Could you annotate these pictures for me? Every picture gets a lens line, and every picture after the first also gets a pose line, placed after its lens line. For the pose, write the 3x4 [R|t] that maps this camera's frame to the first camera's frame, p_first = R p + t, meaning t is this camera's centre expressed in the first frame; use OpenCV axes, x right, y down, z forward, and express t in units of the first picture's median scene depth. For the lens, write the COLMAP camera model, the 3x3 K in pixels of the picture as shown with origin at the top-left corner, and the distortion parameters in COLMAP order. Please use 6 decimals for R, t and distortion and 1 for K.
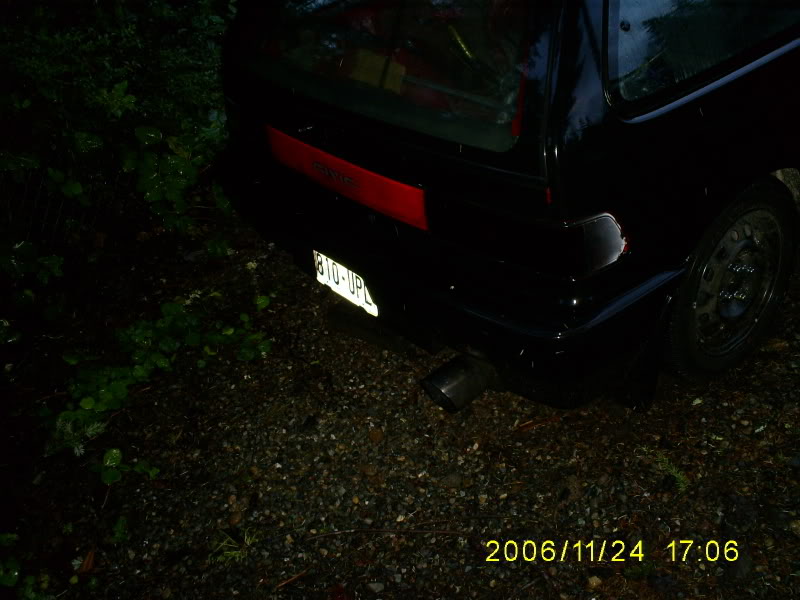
lens RADIAL K [[876.5, 0, 399.4], [0, 876.5, 303.0], [0, 0, 1]] dist [-0.107140, 0.000000]
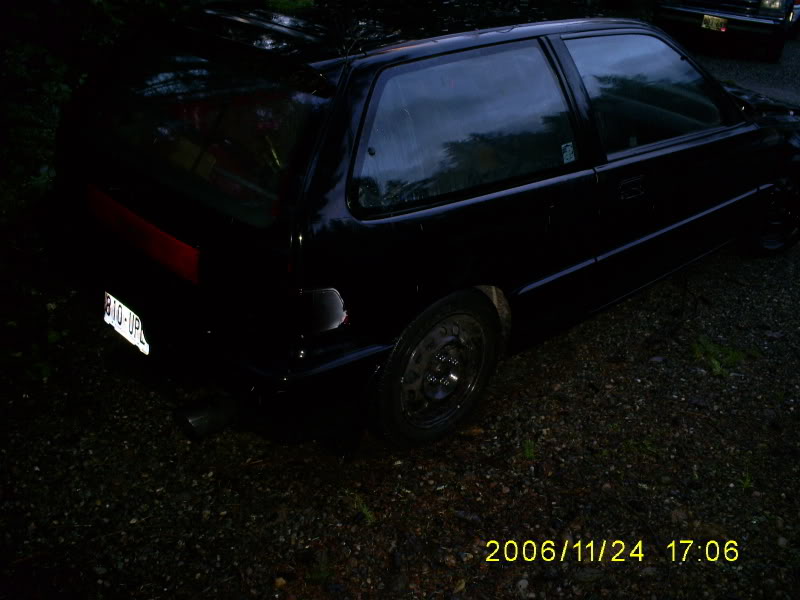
lens RADIAL K [[876.5, 0, 397.5], [0, 876.5, 299.1], [0, 0, 1]] dist [-0.107140, 0.000000]
pose [[0.966465, 0.174835, 0.188093, 0.072962], [-0.145842, 0.976553, -0.158347, 0.085992], [-0.211367, 0.125605, 0.969303, -0.228473]]
